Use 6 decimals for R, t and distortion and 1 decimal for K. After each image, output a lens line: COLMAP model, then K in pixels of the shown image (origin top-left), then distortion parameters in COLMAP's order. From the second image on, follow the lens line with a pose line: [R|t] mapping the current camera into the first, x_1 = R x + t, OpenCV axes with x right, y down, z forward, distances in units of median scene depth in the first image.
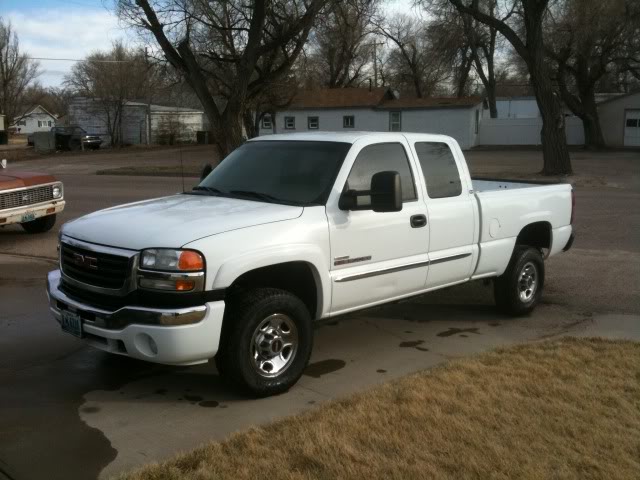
lens RADIAL K [[648.3, 0, 320.0], [0, 648.3, 240.0], [0, 0, 1]] dist [-0.006088, -0.020743]
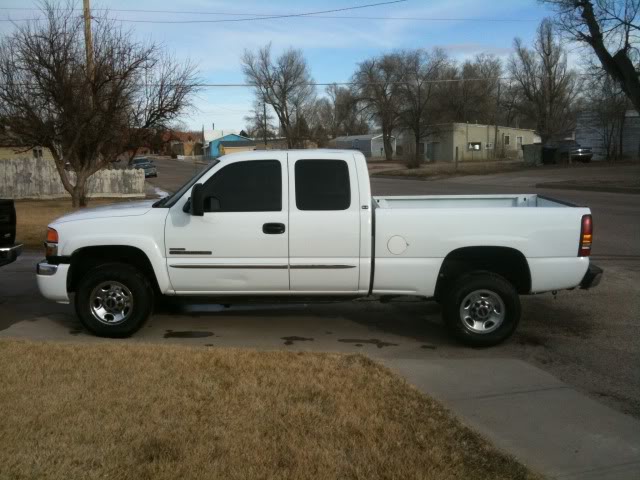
lens RADIAL K [[648.3, 0, 320.0], [0, 648.3, 240.0], [0, 0, 1]] dist [-0.006088, -0.020743]
pose [[0.711275, 0.085616, -0.697680, 0.982943], [-0.099145, 0.994851, 0.021006, -0.039981], [0.695886, 0.054230, 0.716102, 0.229555]]
